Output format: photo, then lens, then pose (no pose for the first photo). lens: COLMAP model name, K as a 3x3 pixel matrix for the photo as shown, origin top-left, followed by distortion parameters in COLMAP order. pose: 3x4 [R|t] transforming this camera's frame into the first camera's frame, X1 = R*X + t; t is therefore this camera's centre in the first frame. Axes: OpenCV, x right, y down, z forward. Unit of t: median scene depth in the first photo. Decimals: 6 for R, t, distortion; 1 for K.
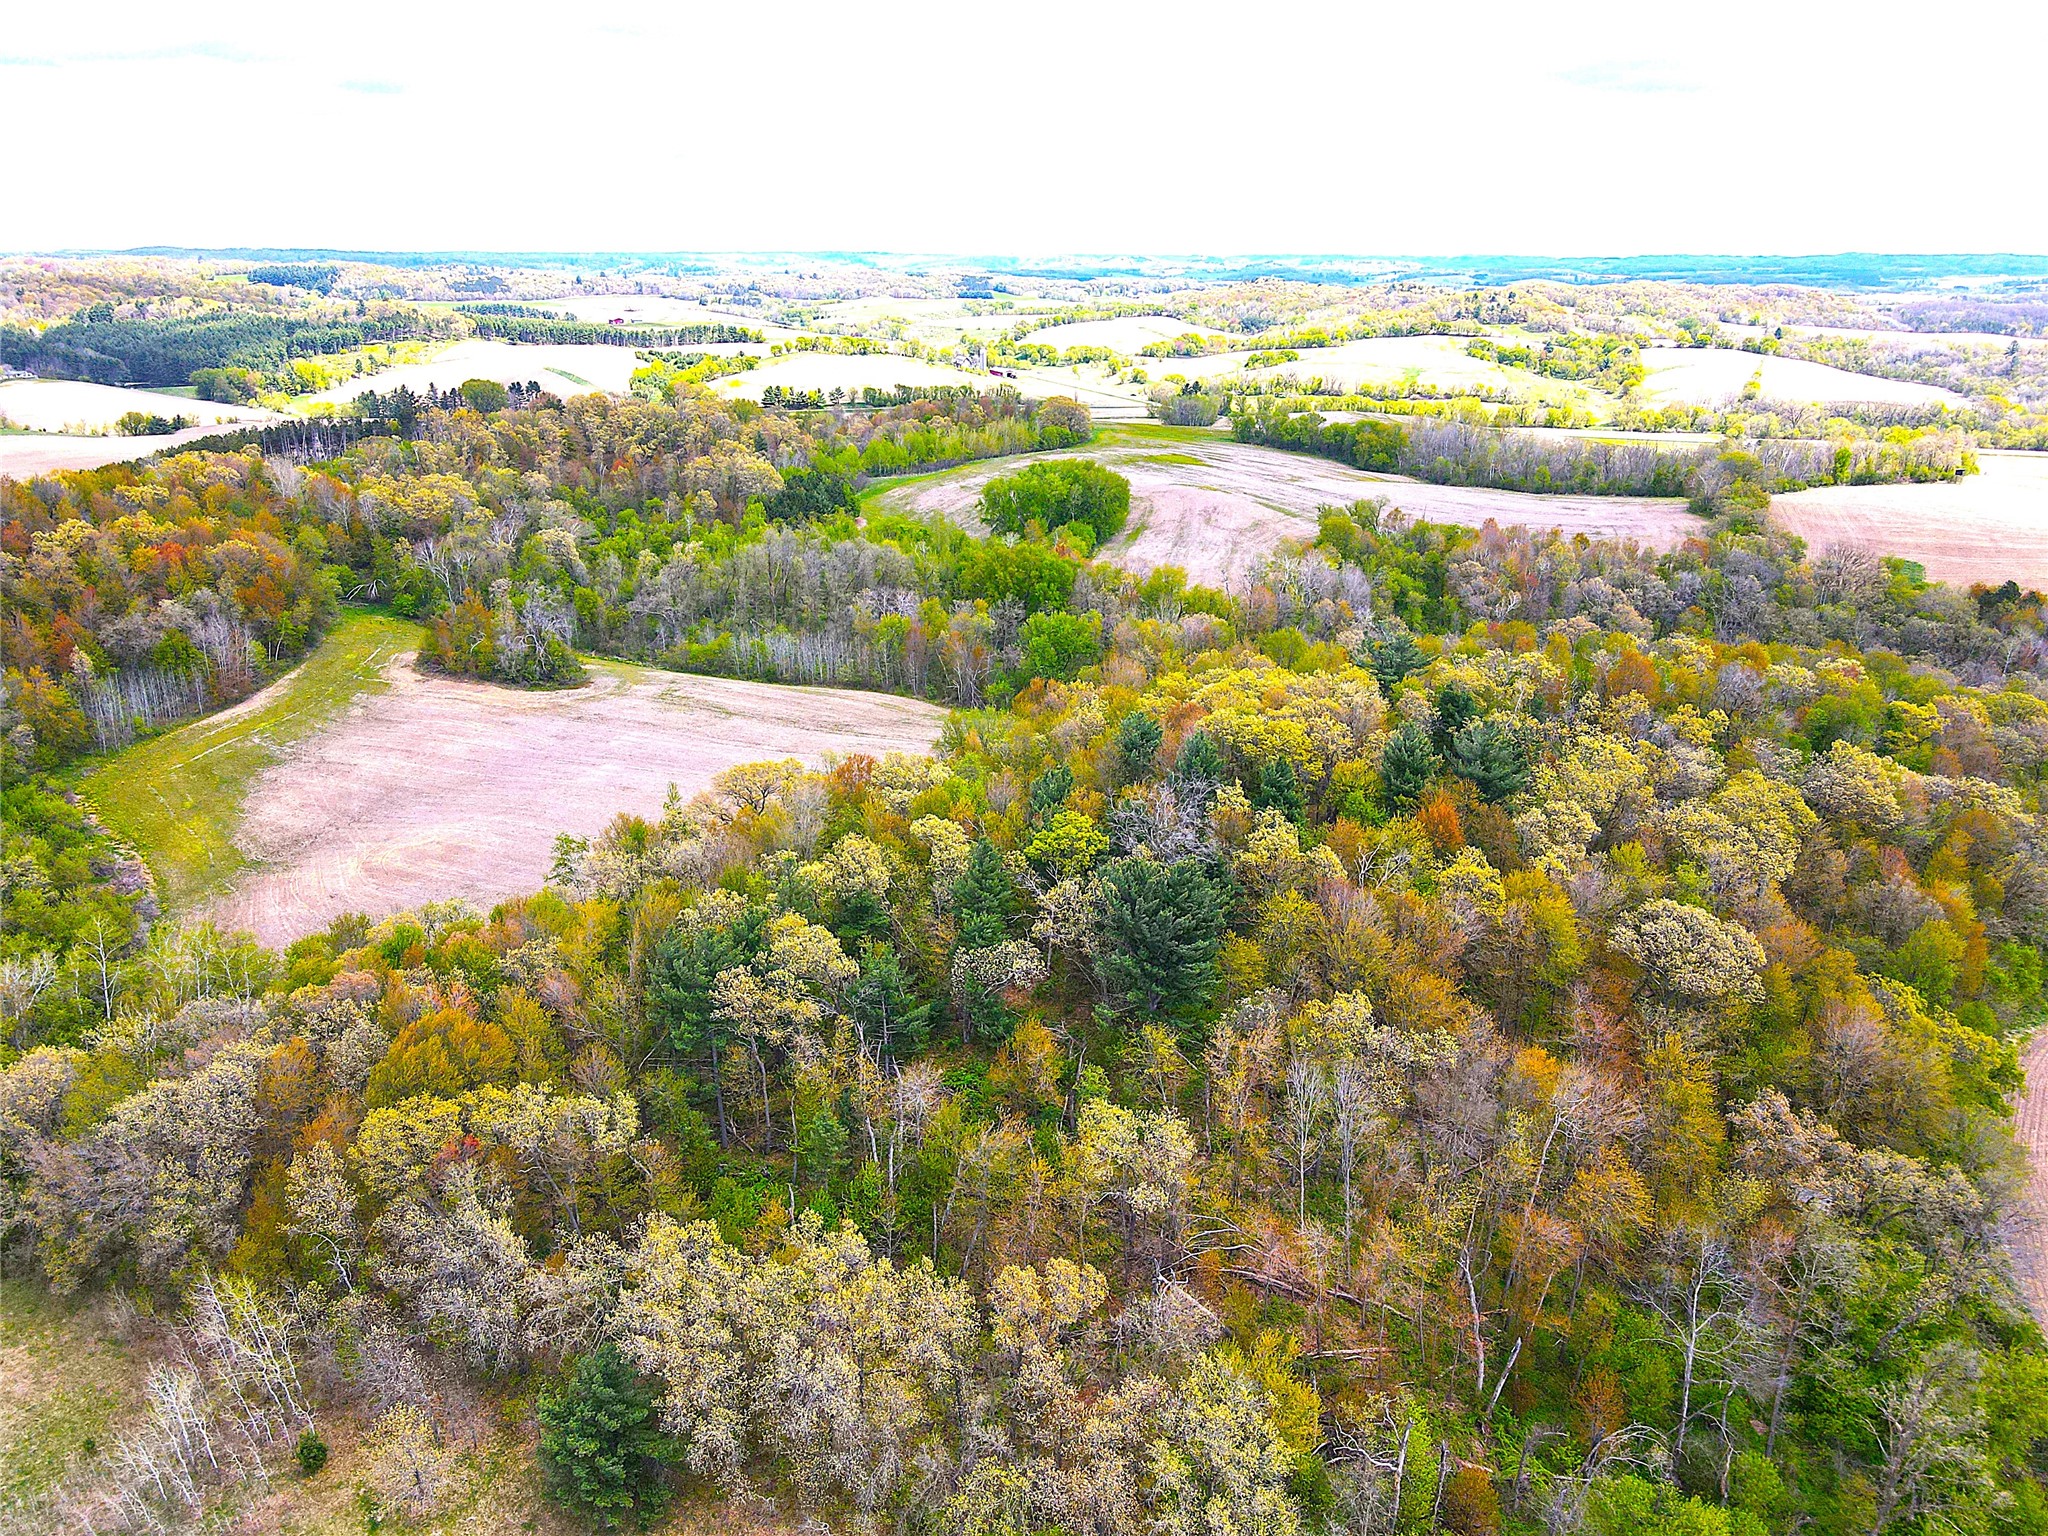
lens RADIAL K [[1496.8, 0, 1034.6], [0, 1496.8, 766.0], [0, 0, 1]] dist [0.011103, 0.002274]
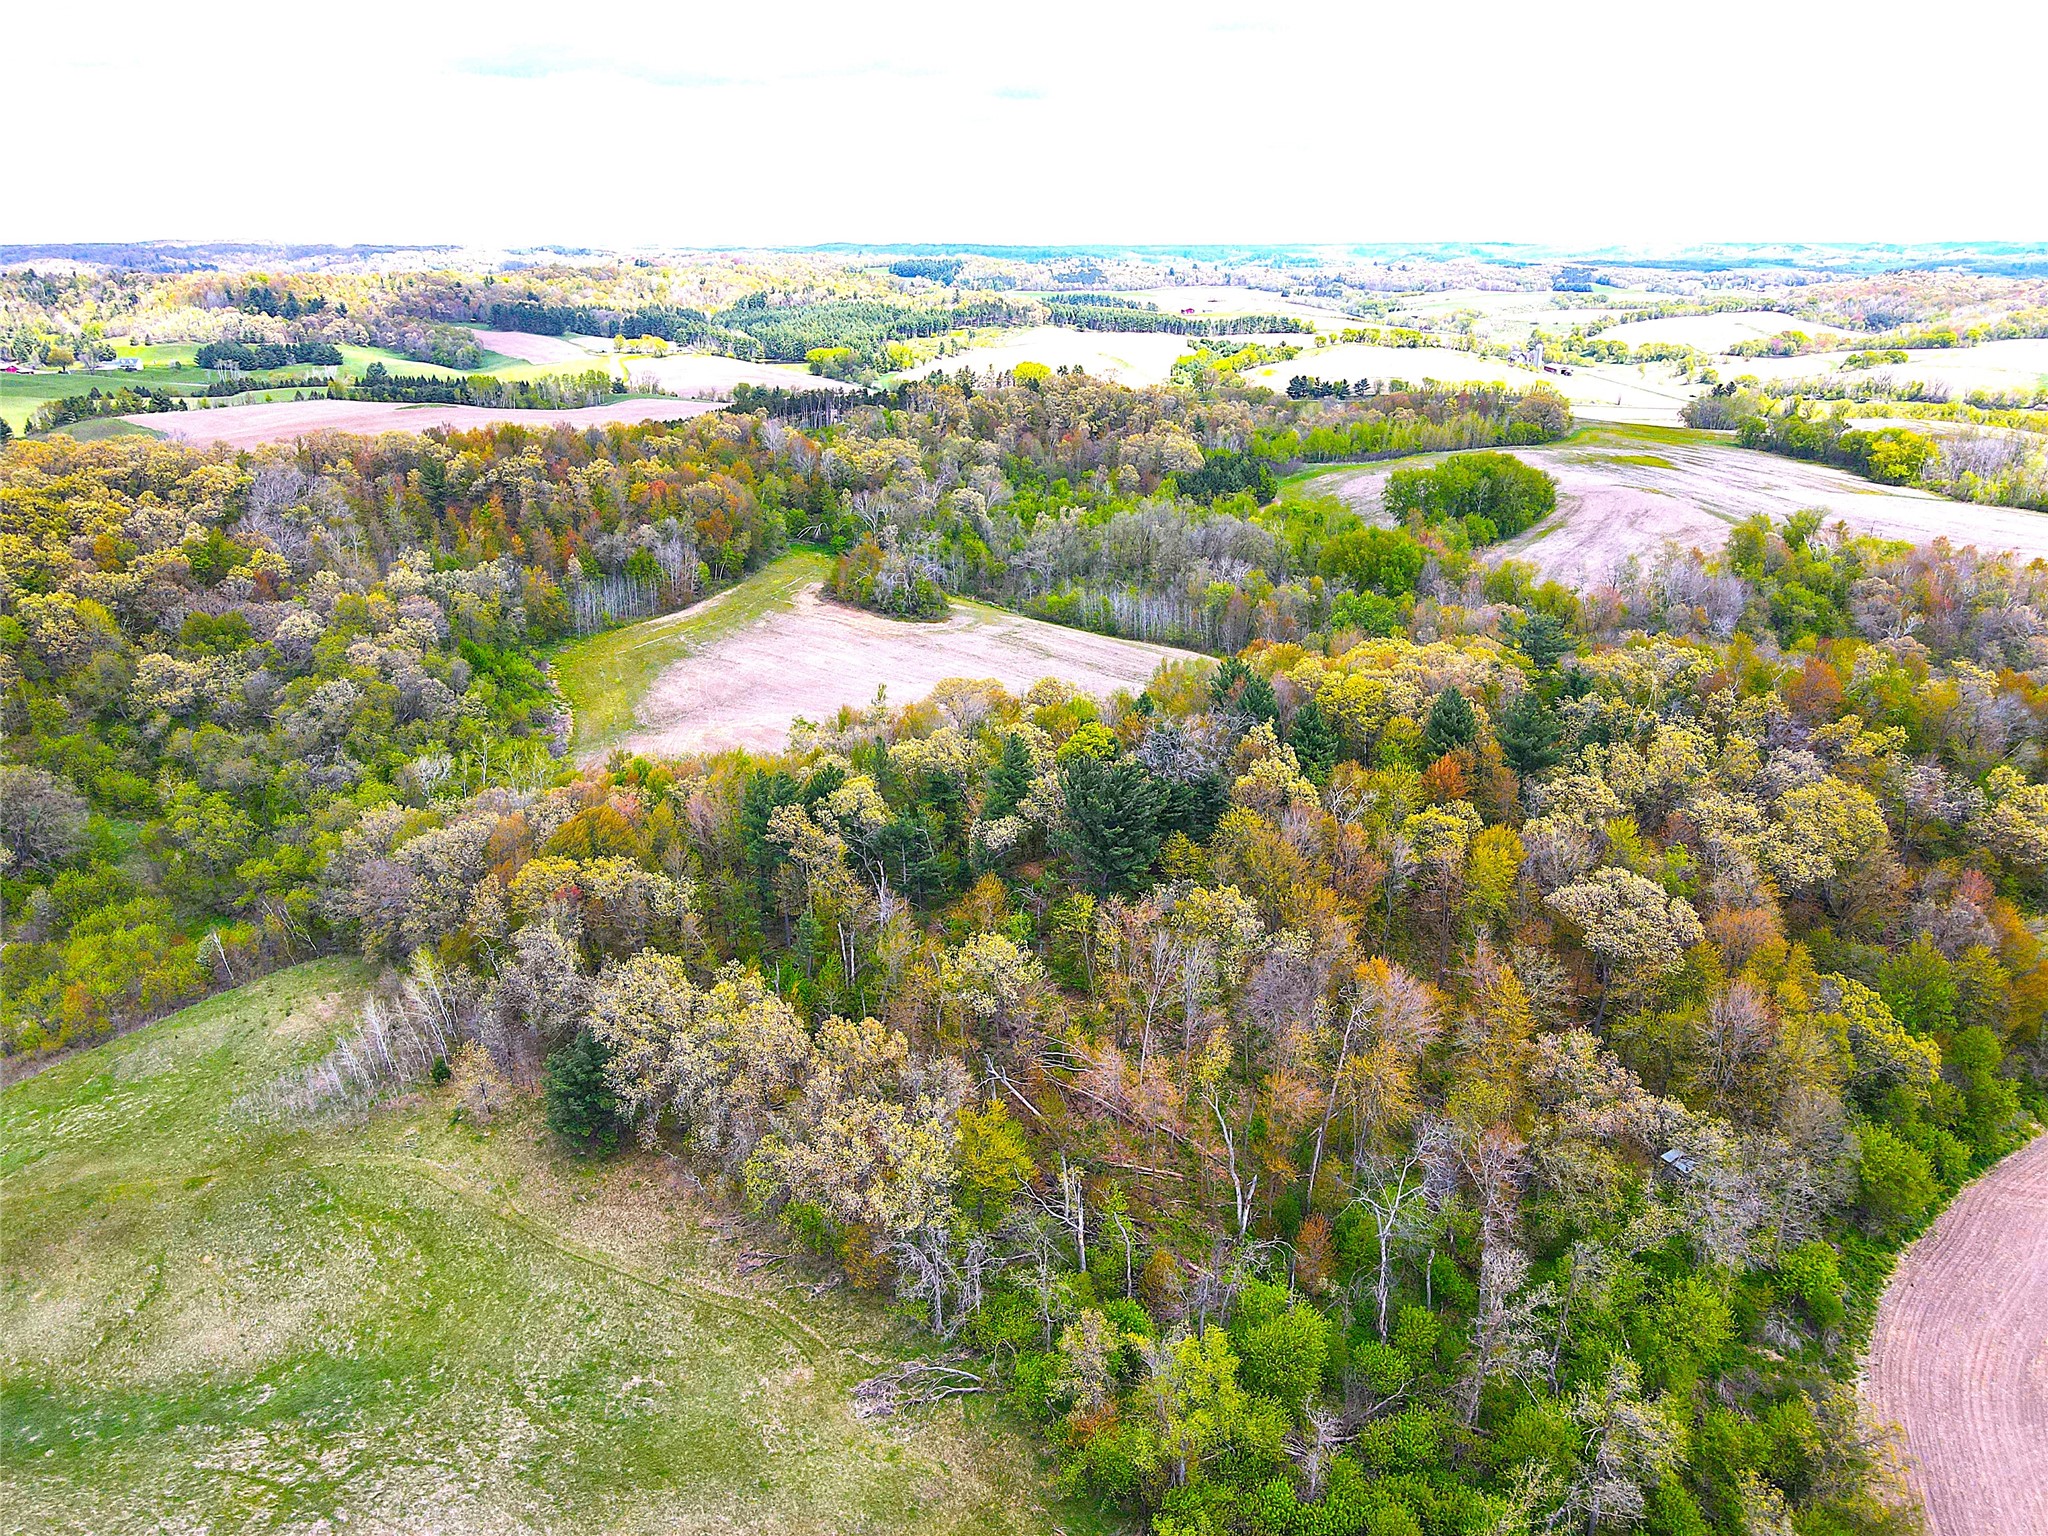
lens RADIAL K [[1496.8, 0, 1035.0], [0, 1496.8, 776.3], [0, 0, 1]] dist [0.011103, 0.002274]
pose [[0.926408, 0.122935, -0.355887, 0.110456], [-0.118927, 0.992347, 0.033211, 0.010592], [0.357246, 0.011558, 0.933939, -0.033281]]
